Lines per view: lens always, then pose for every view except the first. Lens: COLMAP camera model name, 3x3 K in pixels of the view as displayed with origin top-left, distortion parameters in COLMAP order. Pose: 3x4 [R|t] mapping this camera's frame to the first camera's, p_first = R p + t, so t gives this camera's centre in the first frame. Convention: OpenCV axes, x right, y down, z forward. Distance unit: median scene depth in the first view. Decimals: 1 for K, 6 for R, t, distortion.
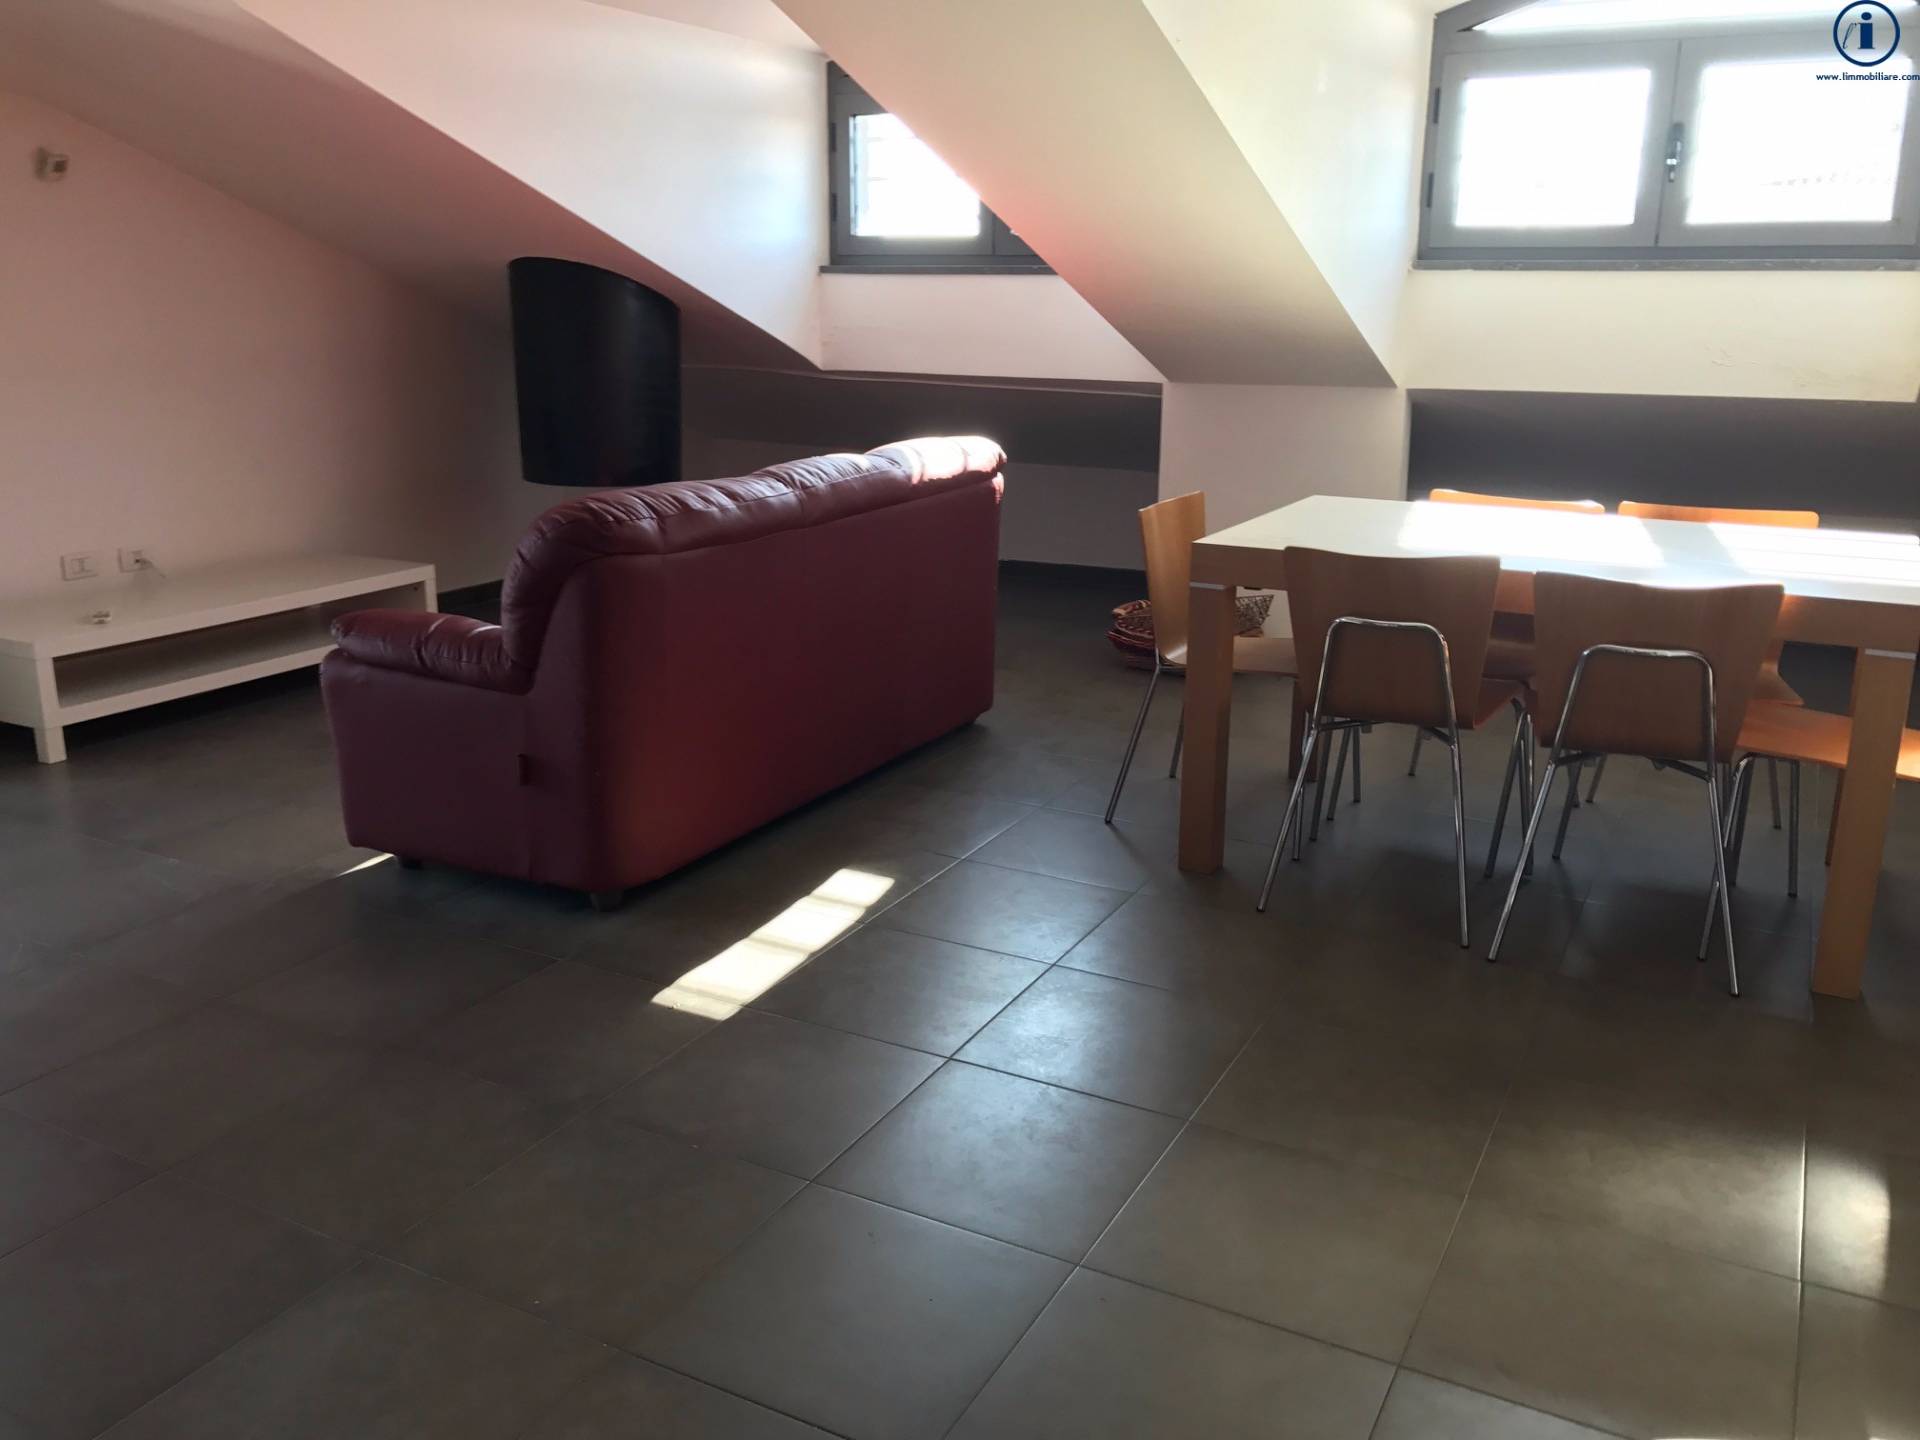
lens RADIAL K [[1582.3, 0, 960.0], [0, 1582.3, 720.0], [0, 0, 1]] dist [0.010464, 0.000854]
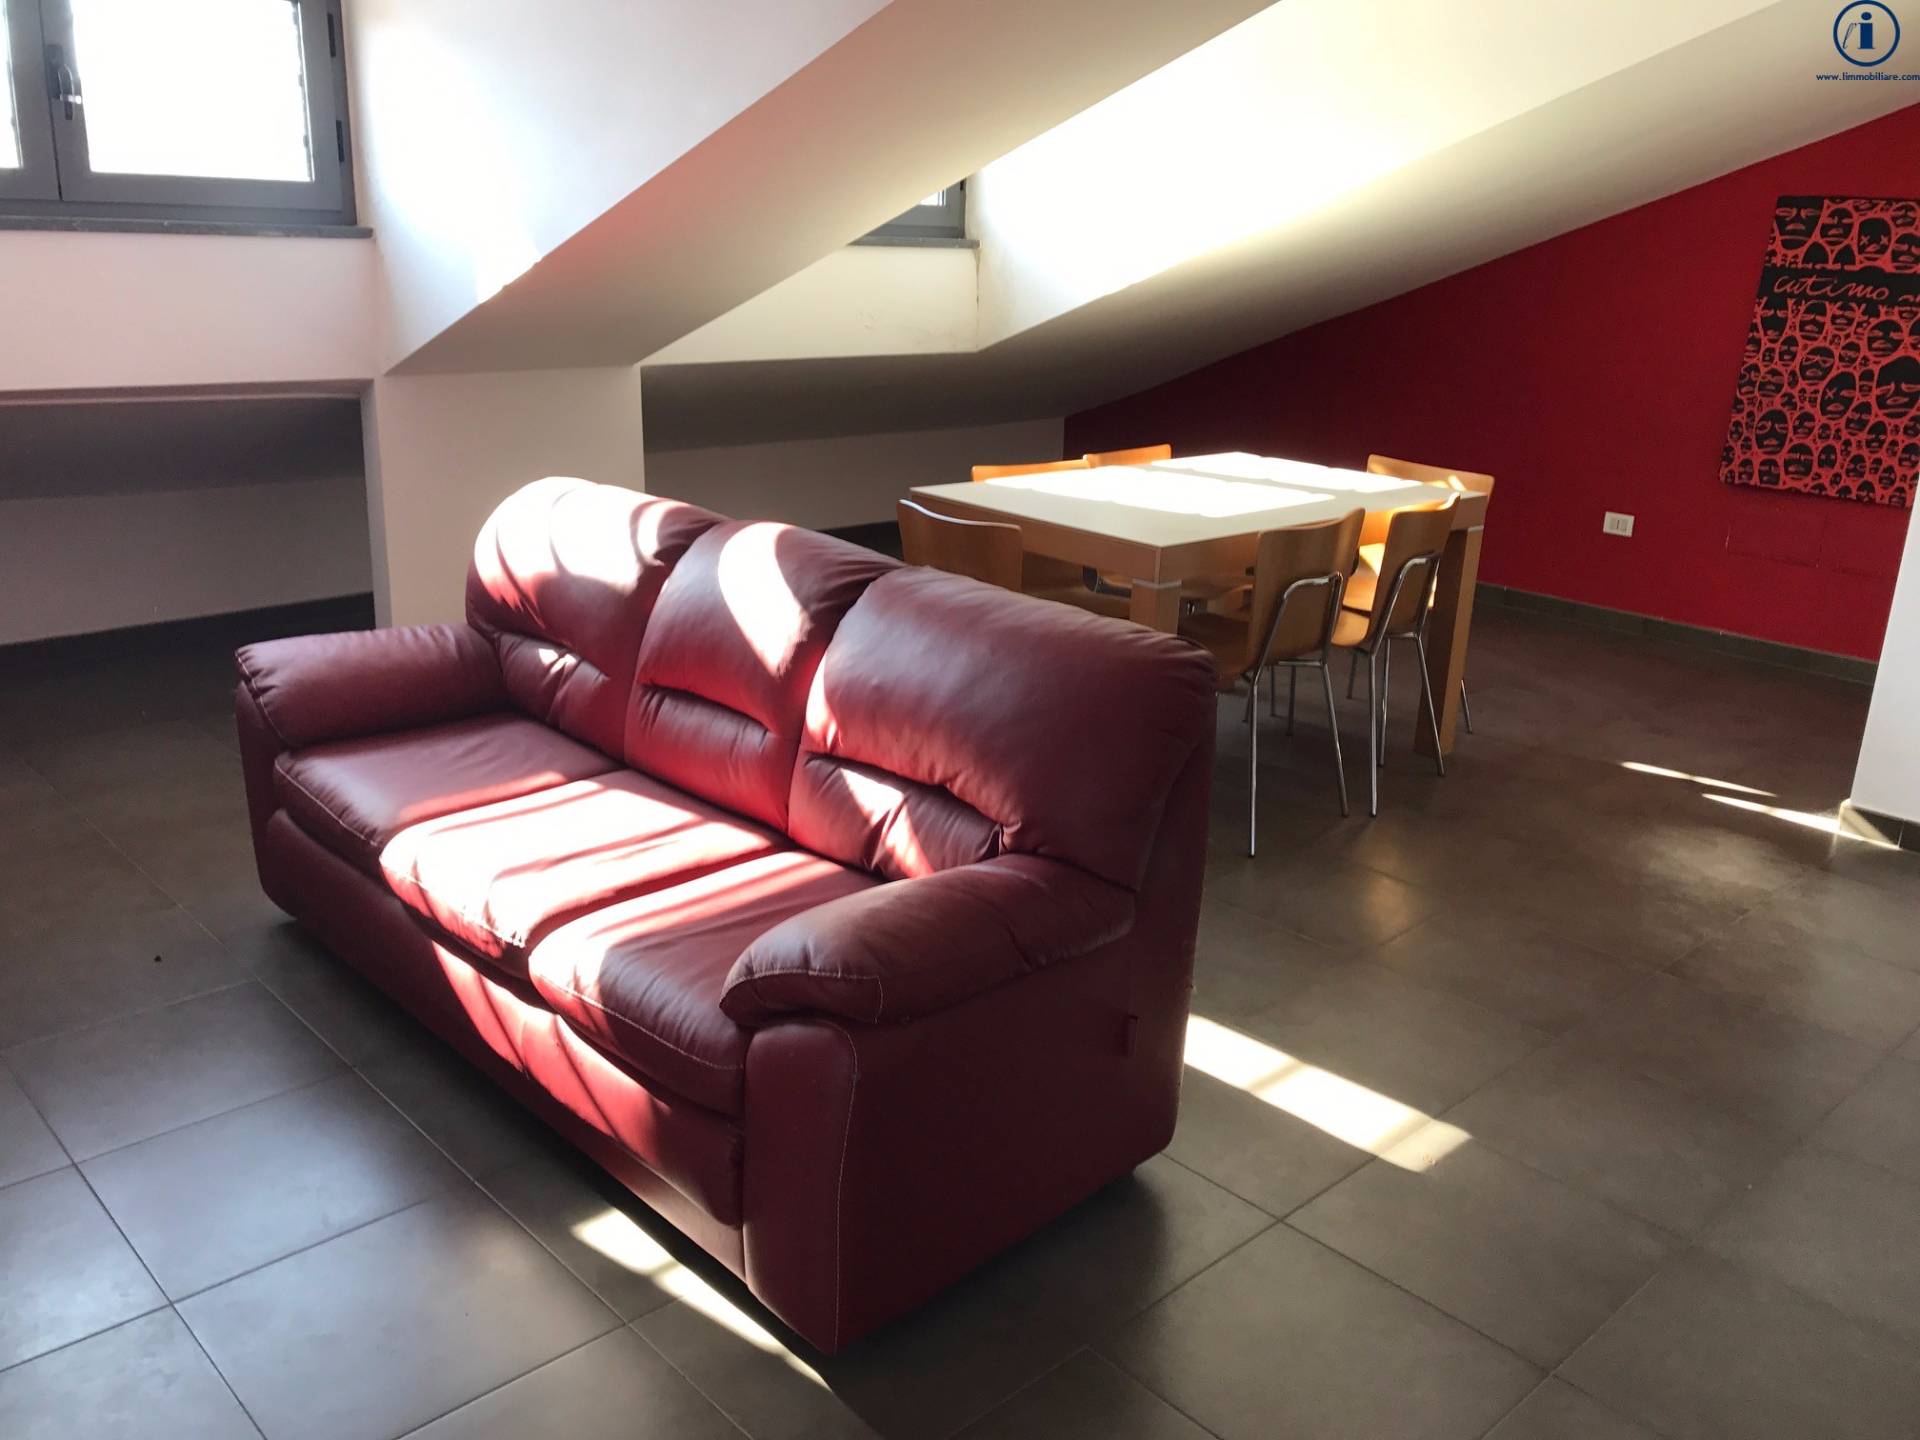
lens RADIAL K [[1589.5, 0, 960.0], [0, 1589.5, 720.0], [0, 0, 1]] dist [0.008569, -0.009349]
pose [[0.319967, -0.262392, 0.910369, -0.518059], [0.235562, 0.952743, 0.191812, -0.136863], [-0.917677, 0.153075, 0.366656, 0.487700]]
